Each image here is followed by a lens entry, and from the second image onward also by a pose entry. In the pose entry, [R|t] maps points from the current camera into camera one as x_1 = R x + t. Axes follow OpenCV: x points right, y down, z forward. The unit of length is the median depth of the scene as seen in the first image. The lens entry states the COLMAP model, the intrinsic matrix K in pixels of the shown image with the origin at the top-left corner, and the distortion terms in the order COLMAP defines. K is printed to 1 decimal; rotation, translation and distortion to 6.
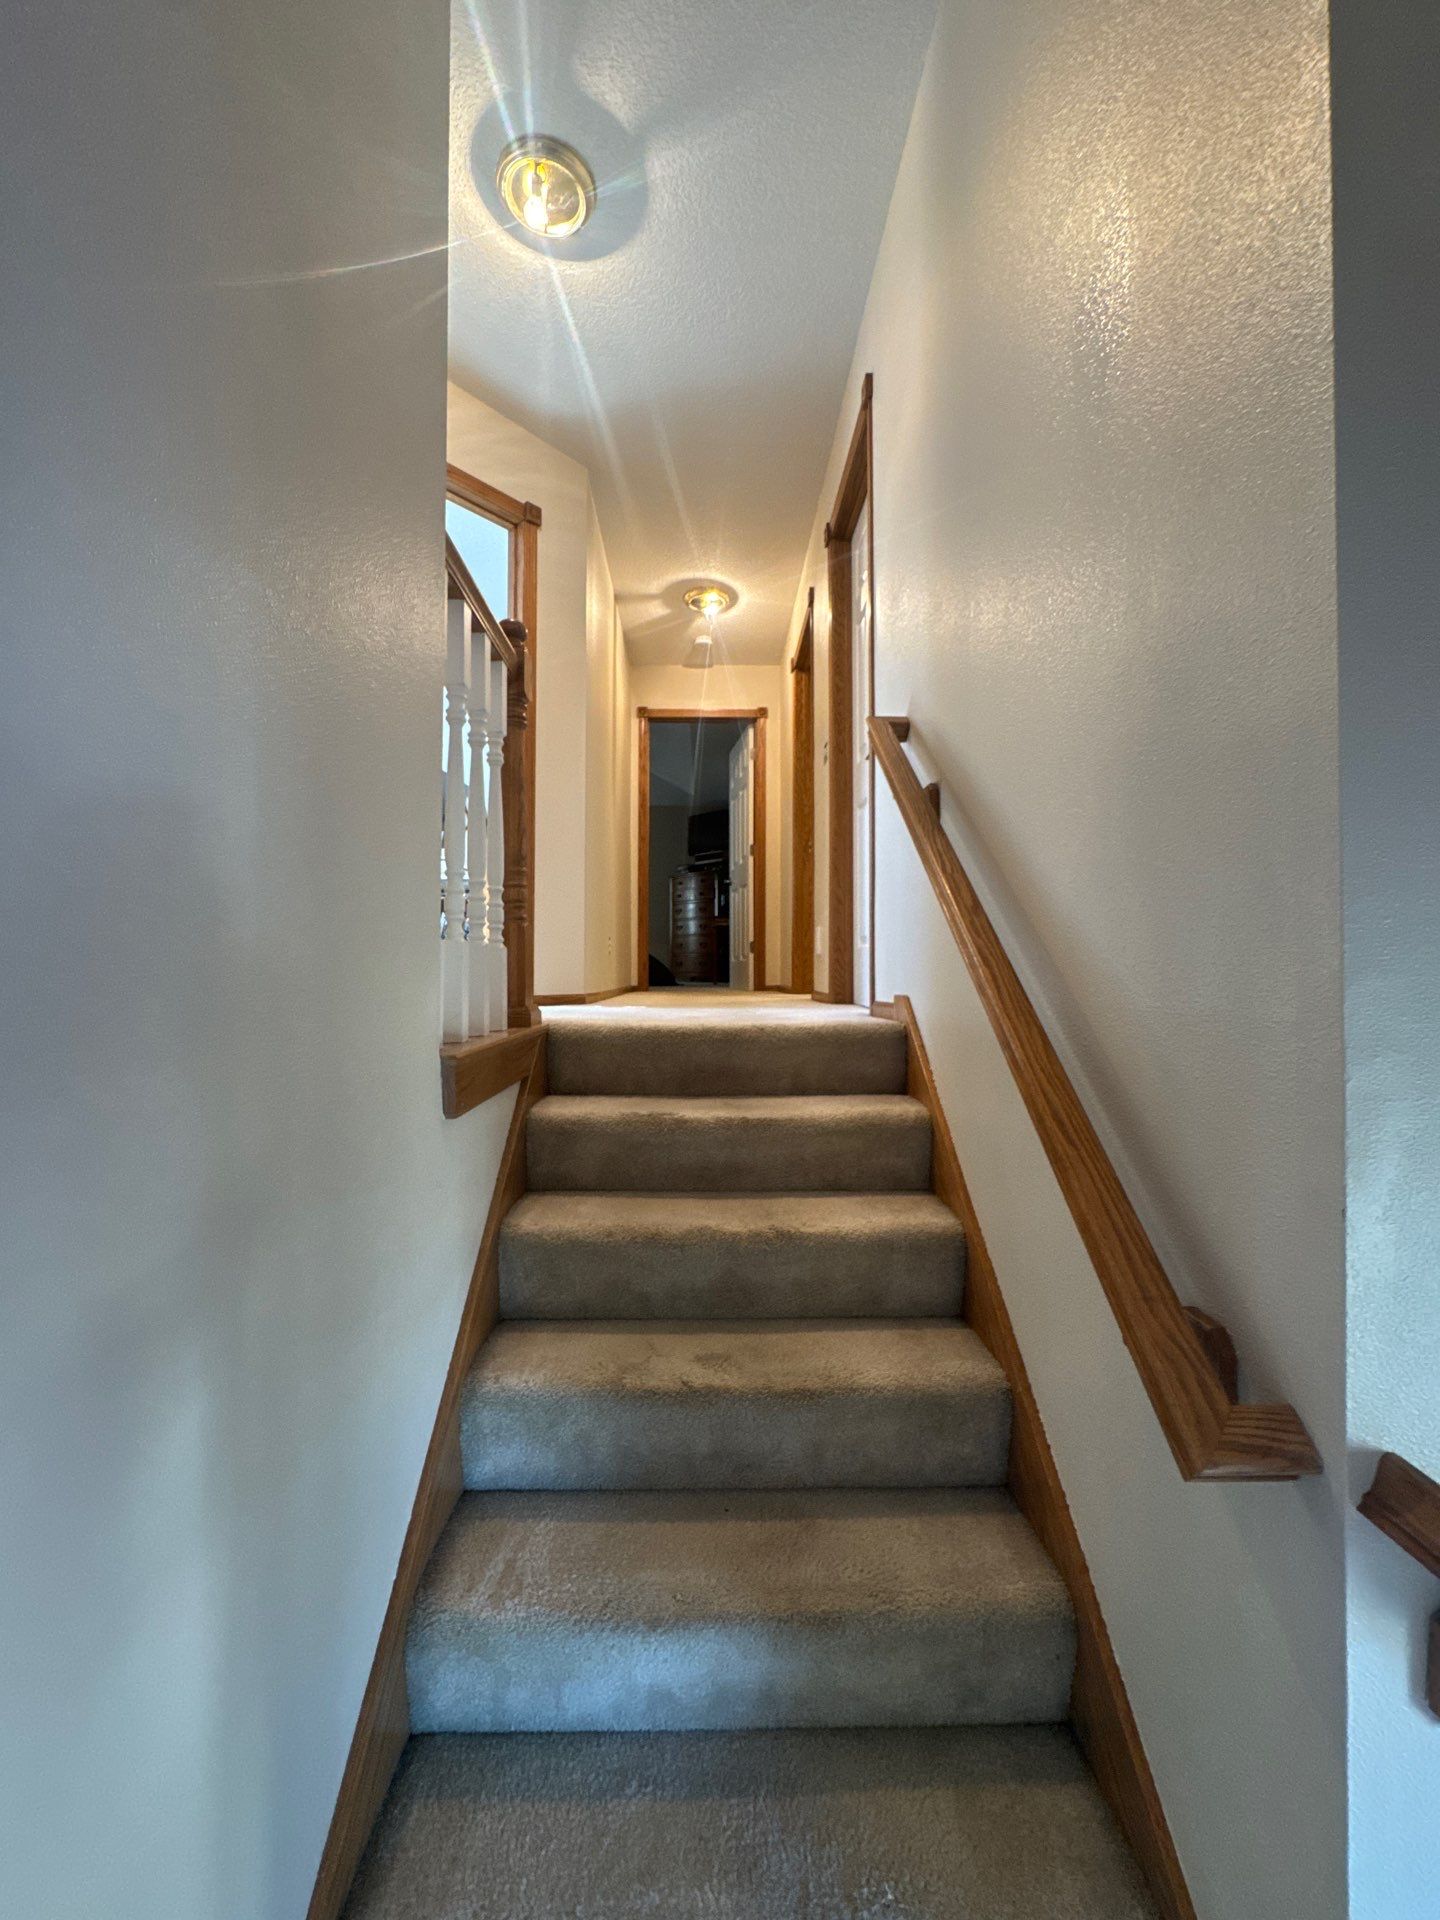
lens RADIAL K [[760.0, 0, 708.4], [0, 760.0, 959.3], [0, 0, 1]] dist [-0.004615, 0.000538]
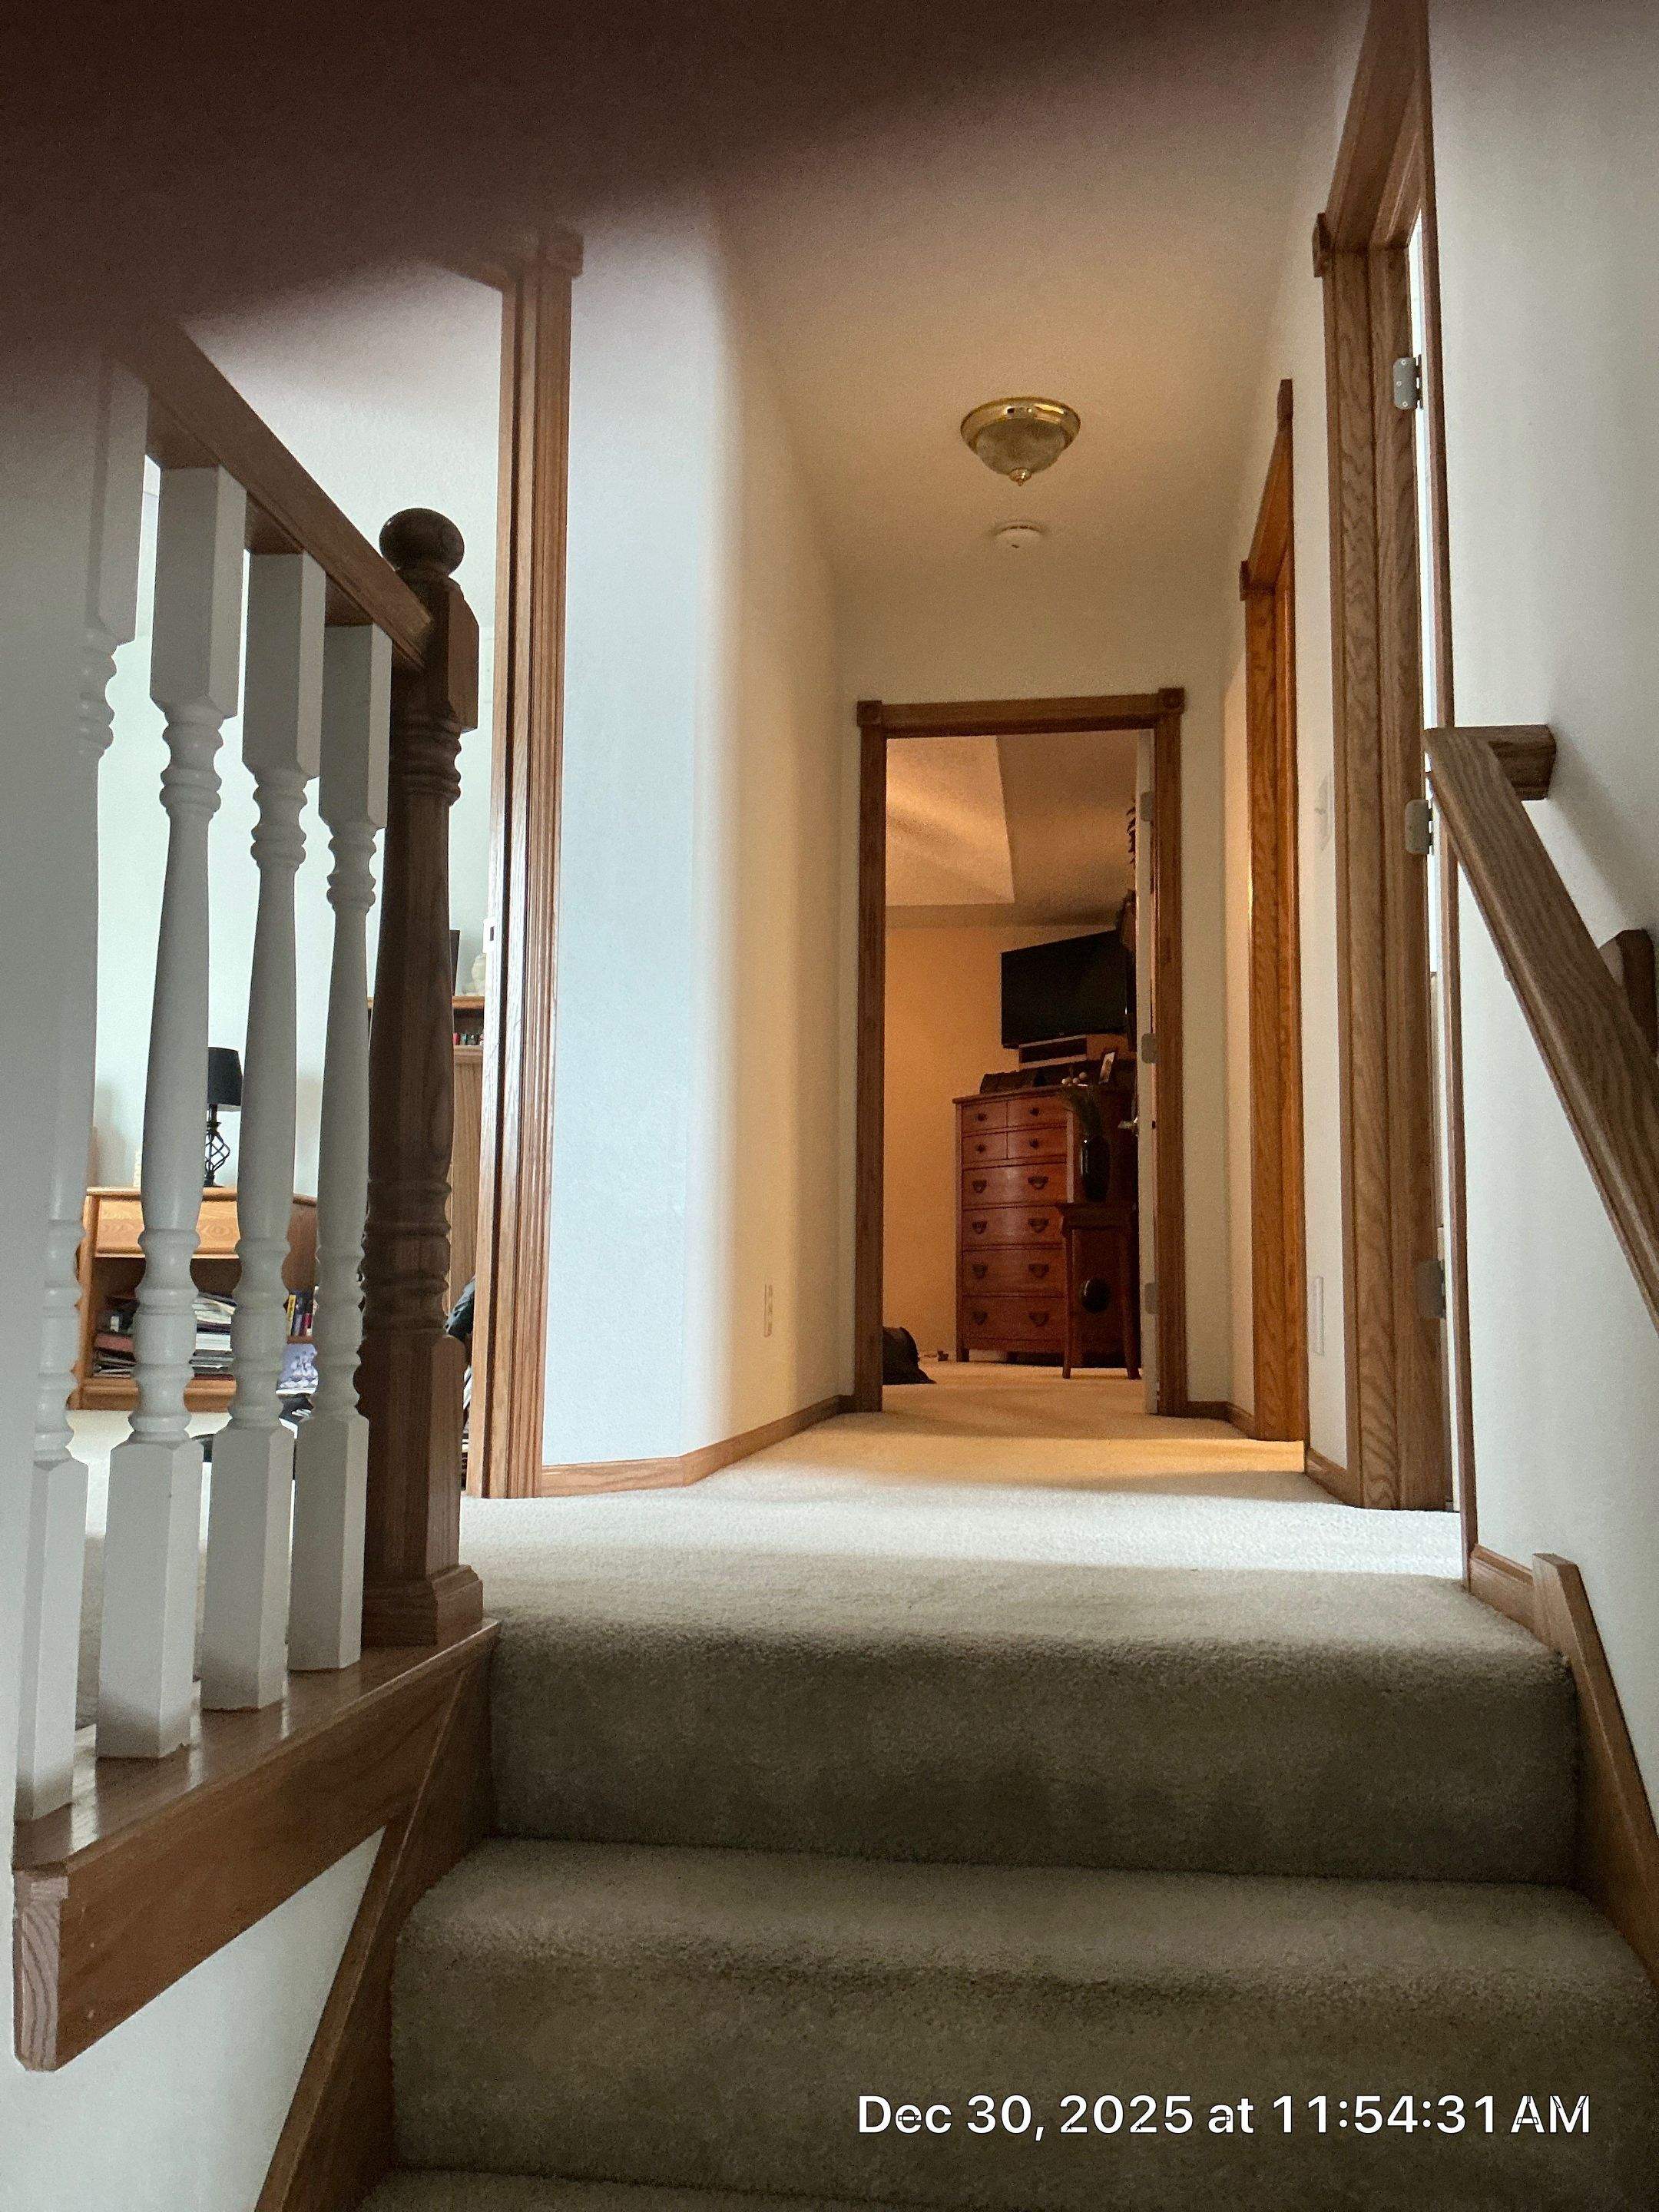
lens RADIAL K [[1763.2, 0, 830.3], [0, 1763.2, 1102.7], [0, 0, 1]] dist [0.031961, -0.003267]
pose [[0.989408, -0.008318, -0.144923, 0.060388], [-0.004164, 0.996320, -0.085611, -0.083758], [0.145102, 0.085308, 0.985732, 0.190654]]
